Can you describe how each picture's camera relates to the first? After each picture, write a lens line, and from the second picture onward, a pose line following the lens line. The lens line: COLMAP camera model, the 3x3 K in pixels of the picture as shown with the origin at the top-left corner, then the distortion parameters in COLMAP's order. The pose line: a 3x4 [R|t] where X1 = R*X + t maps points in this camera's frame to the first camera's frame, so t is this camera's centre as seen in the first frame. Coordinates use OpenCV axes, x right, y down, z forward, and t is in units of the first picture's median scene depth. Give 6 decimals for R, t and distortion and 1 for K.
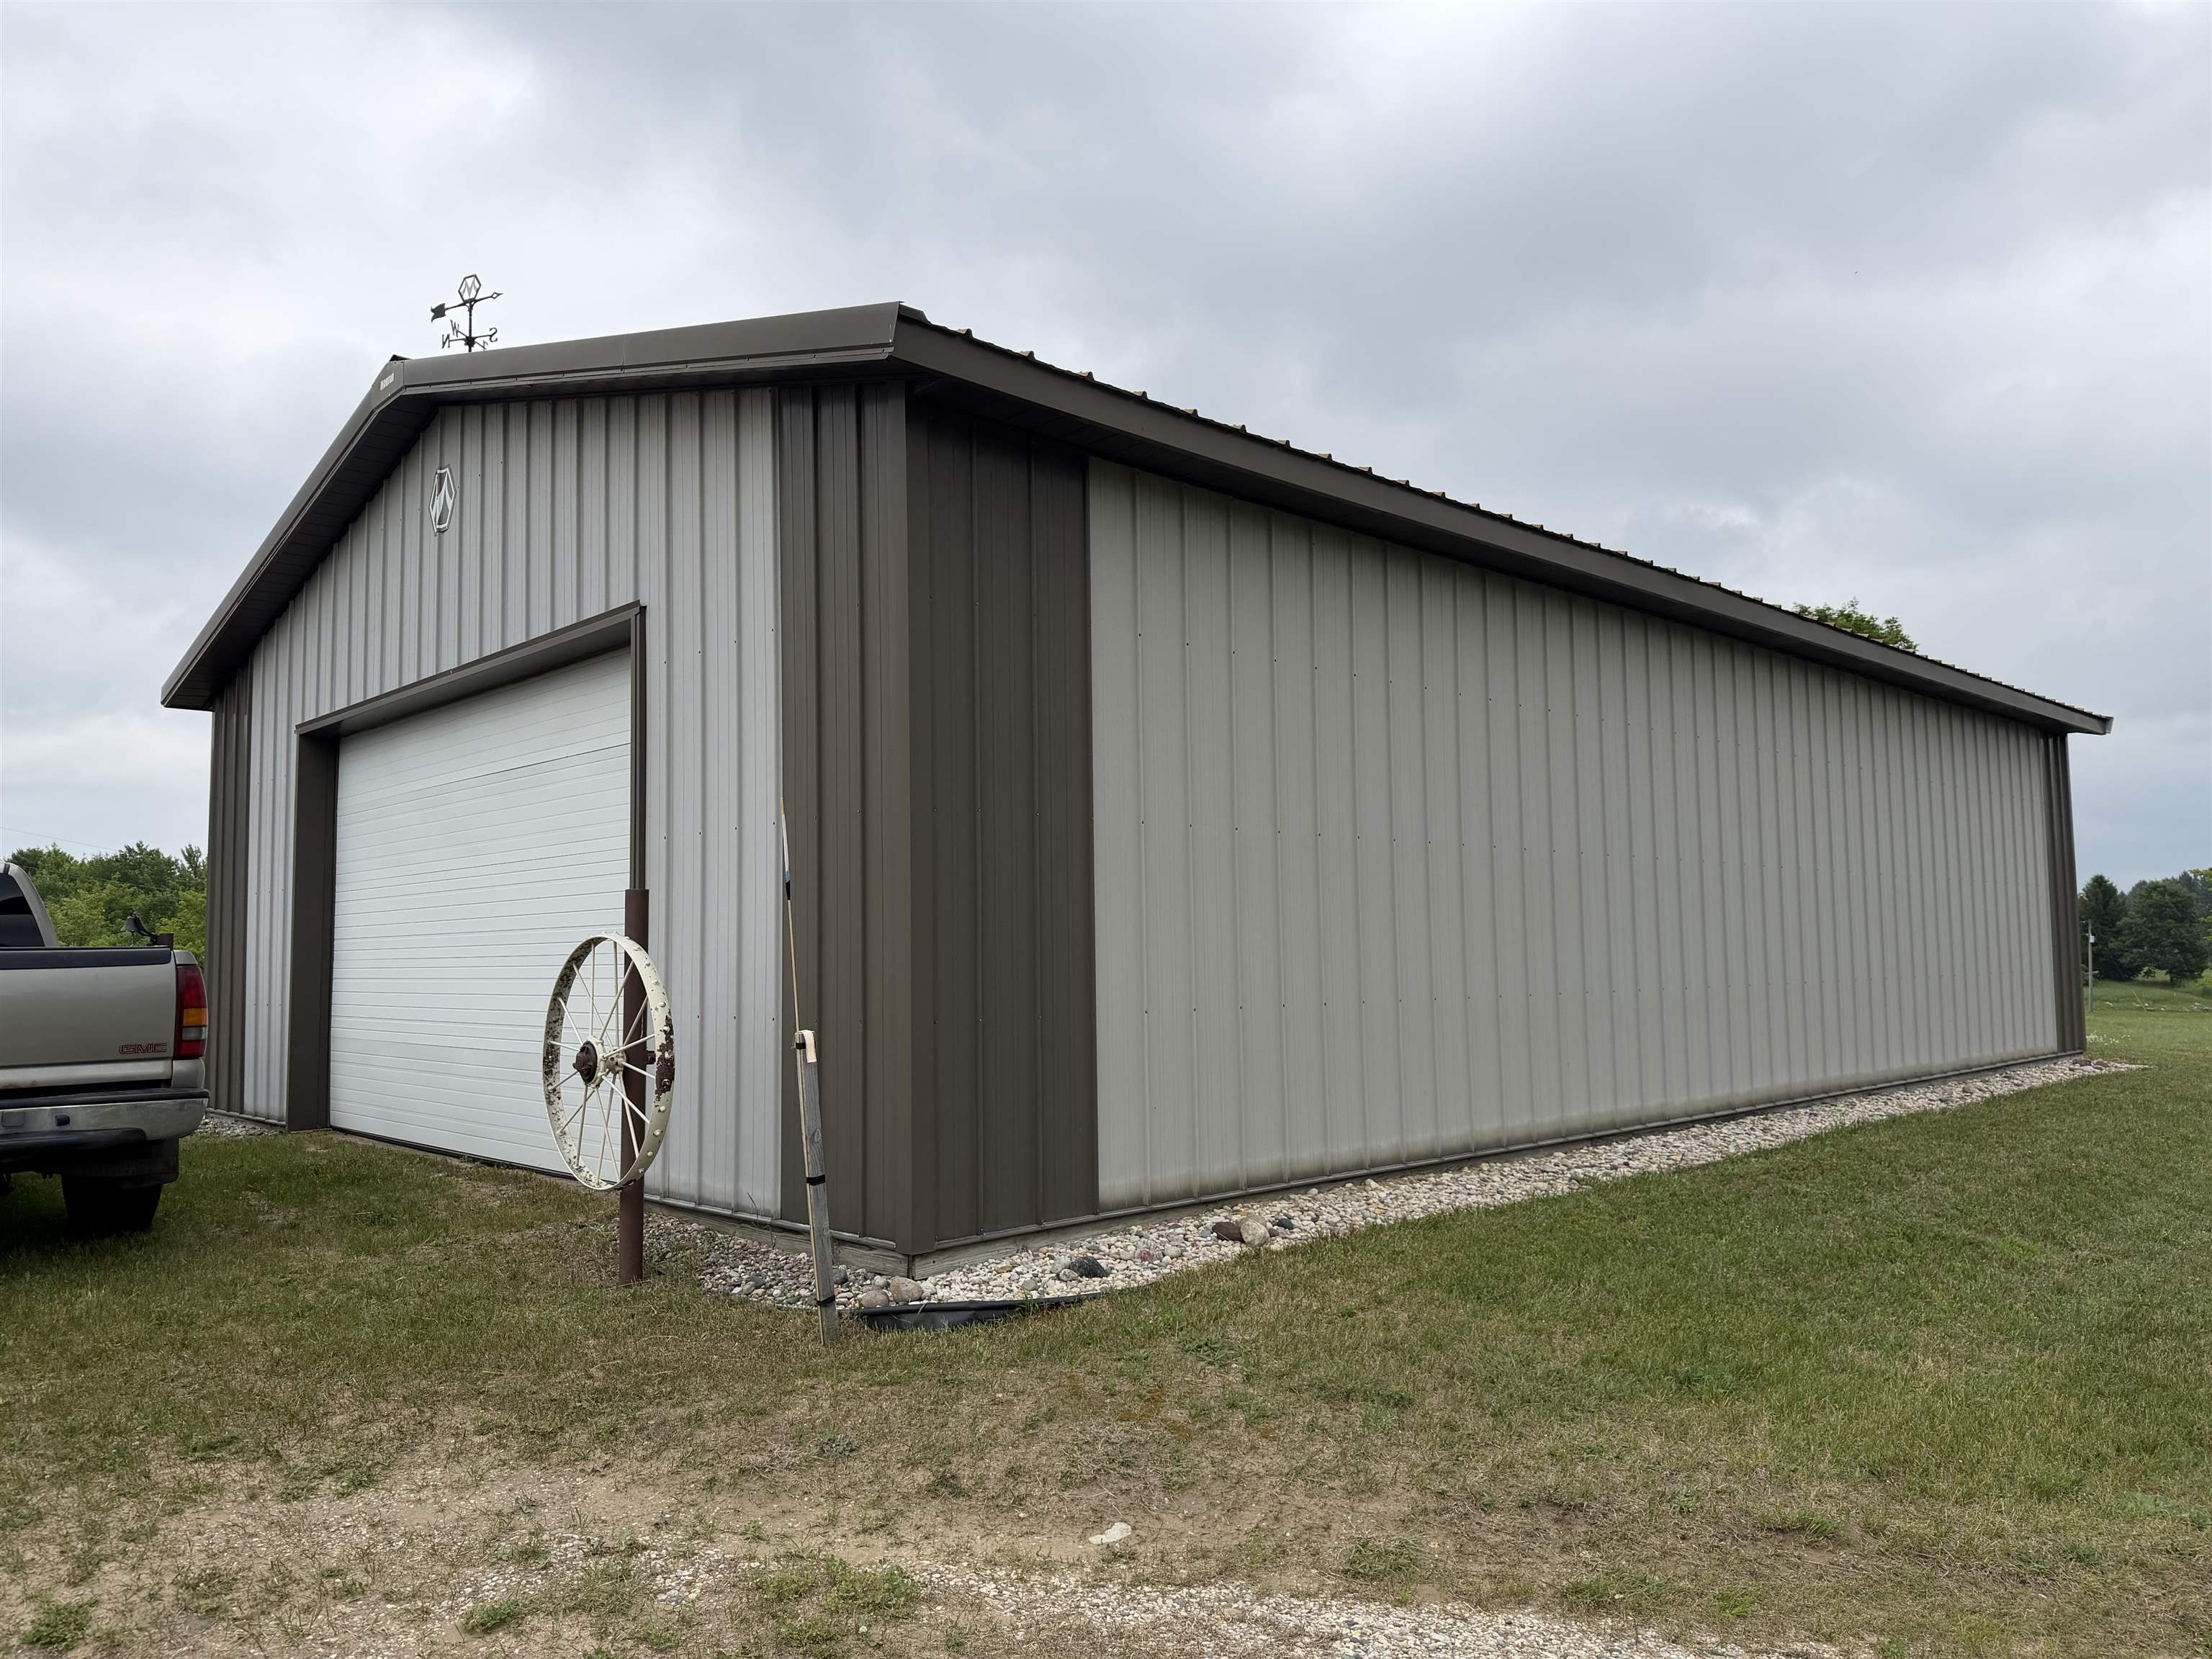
lens RADIAL K [[1547.9, 0, 1105.8], [0, 1547.9, 838.5], [0, 0, 1]] dist [0.043058, -0.053943]
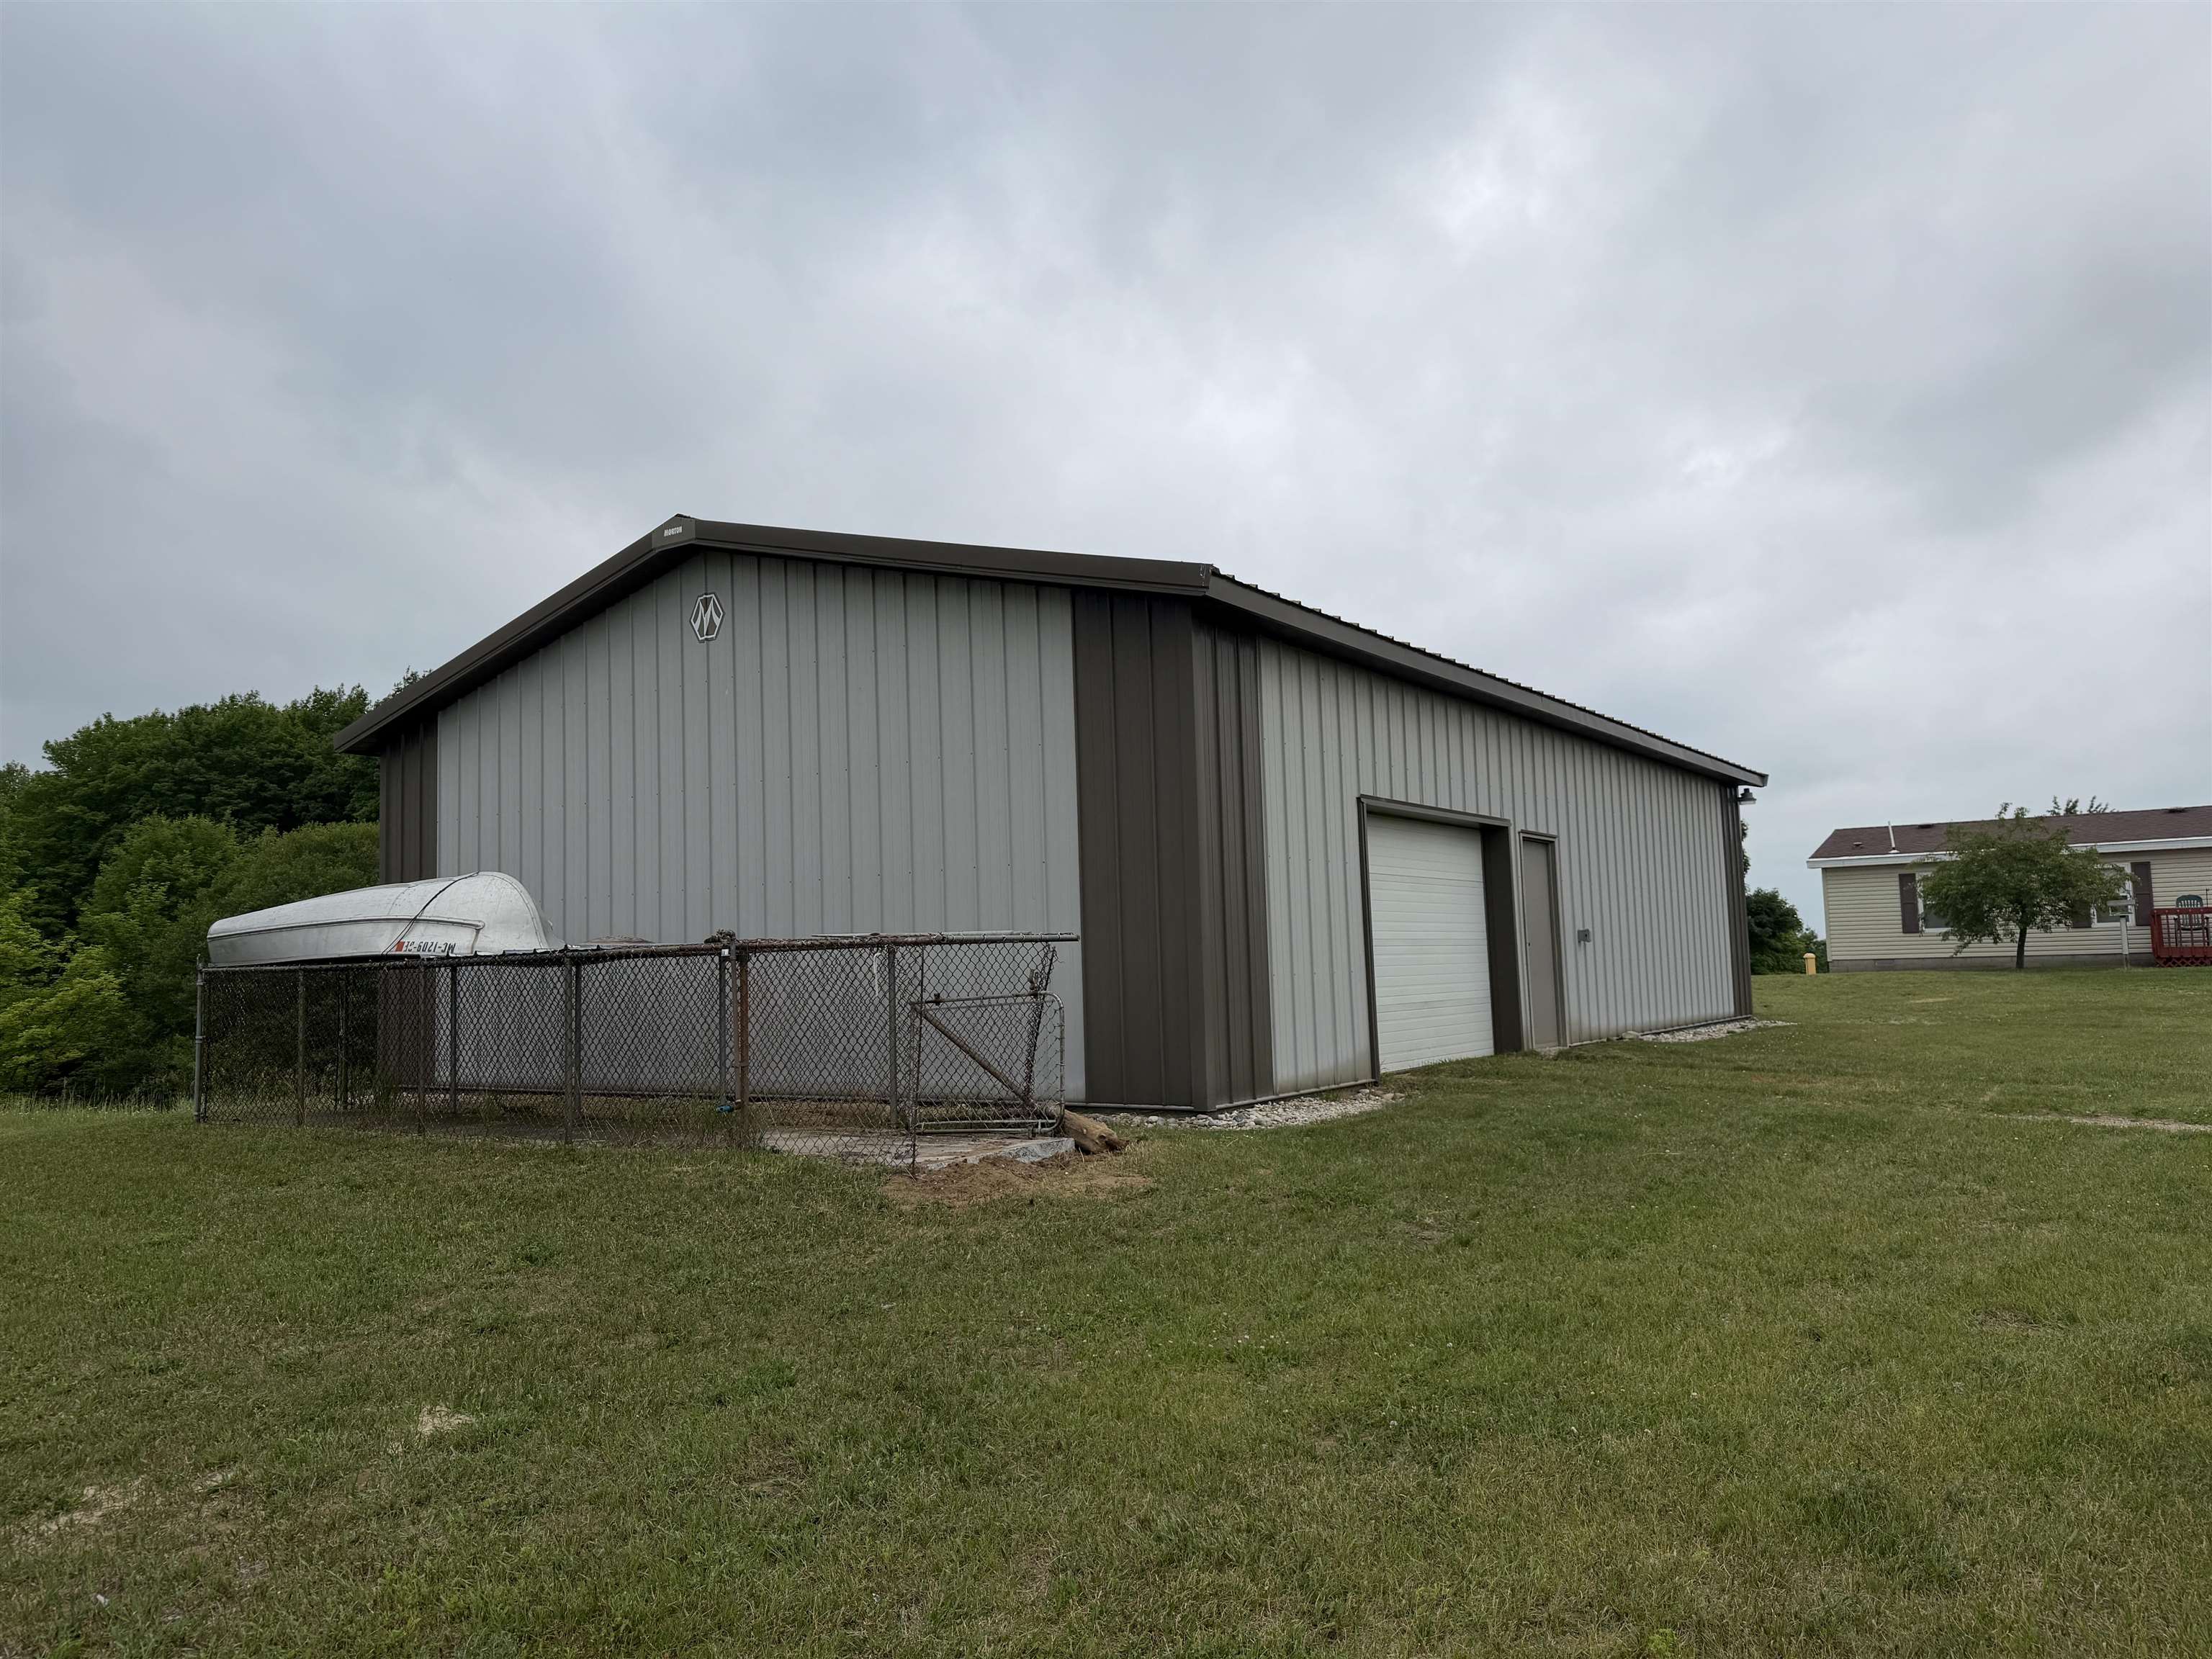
lens RADIAL K [[1547.9, 0, 1105.8], [0, 1547.9, 838.5], [0, 0, 1]] dist [0.043058, -0.053943]
pose [[0.980811, 0.004350, 0.194915, -0.347104], [-0.002135, 0.999931, -0.011575, -0.005982], [-0.194952, 0.010937, 0.980752, -0.414857]]
